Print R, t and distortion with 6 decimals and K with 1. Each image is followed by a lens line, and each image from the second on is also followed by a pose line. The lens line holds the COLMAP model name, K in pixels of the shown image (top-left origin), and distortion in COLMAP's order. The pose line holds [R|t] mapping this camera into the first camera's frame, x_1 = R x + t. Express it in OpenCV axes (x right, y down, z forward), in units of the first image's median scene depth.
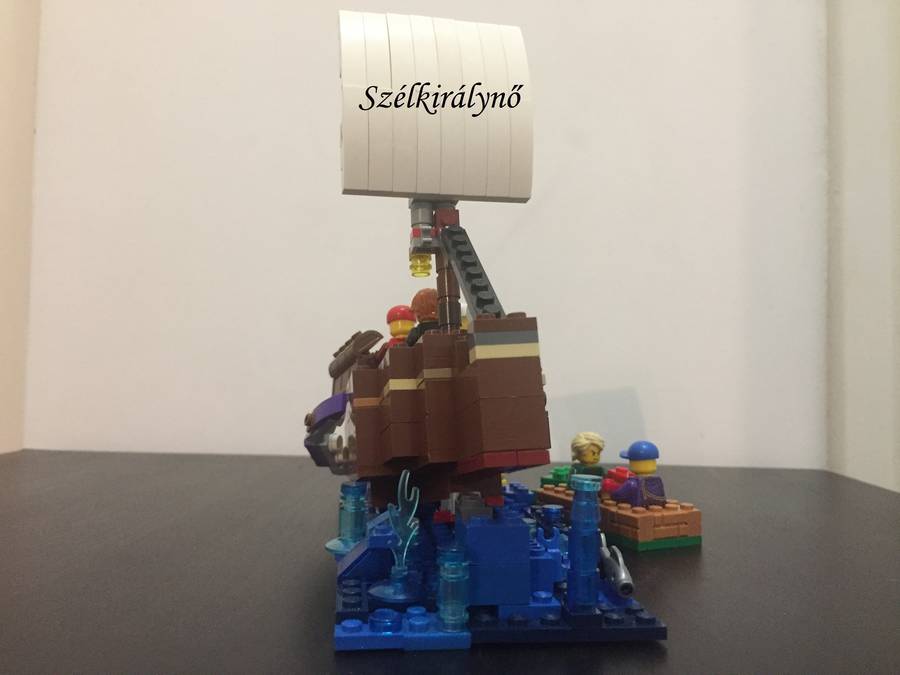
lens RADIAL K [[762.7, 0, 450.0], [0, 762.7, 337.5], [0, 0, 1]] dist [0.044818, 0.003800]
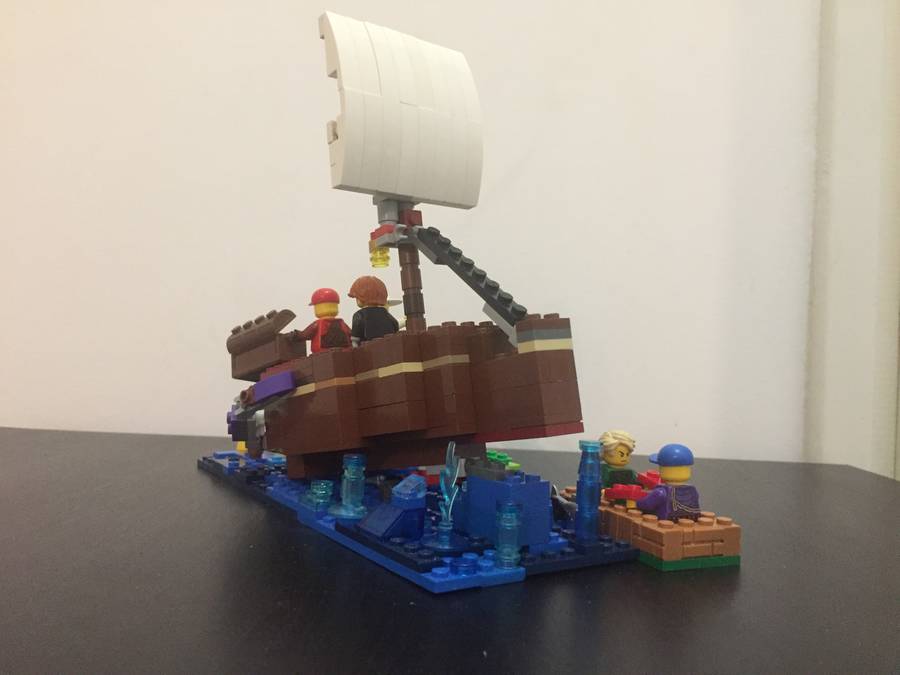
lens RADIAL K [[762.7, 0, 450.0], [0, 762.7, 337.5], [0, 0, 1]] dist [0.044818, 0.003800]
pose [[0.892535, 0.026099, 0.450223, -0.590769], [-0.045668, 0.998423, 0.032655, -0.025122], [-0.448661, -0.049706, 0.892319, -0.043268]]
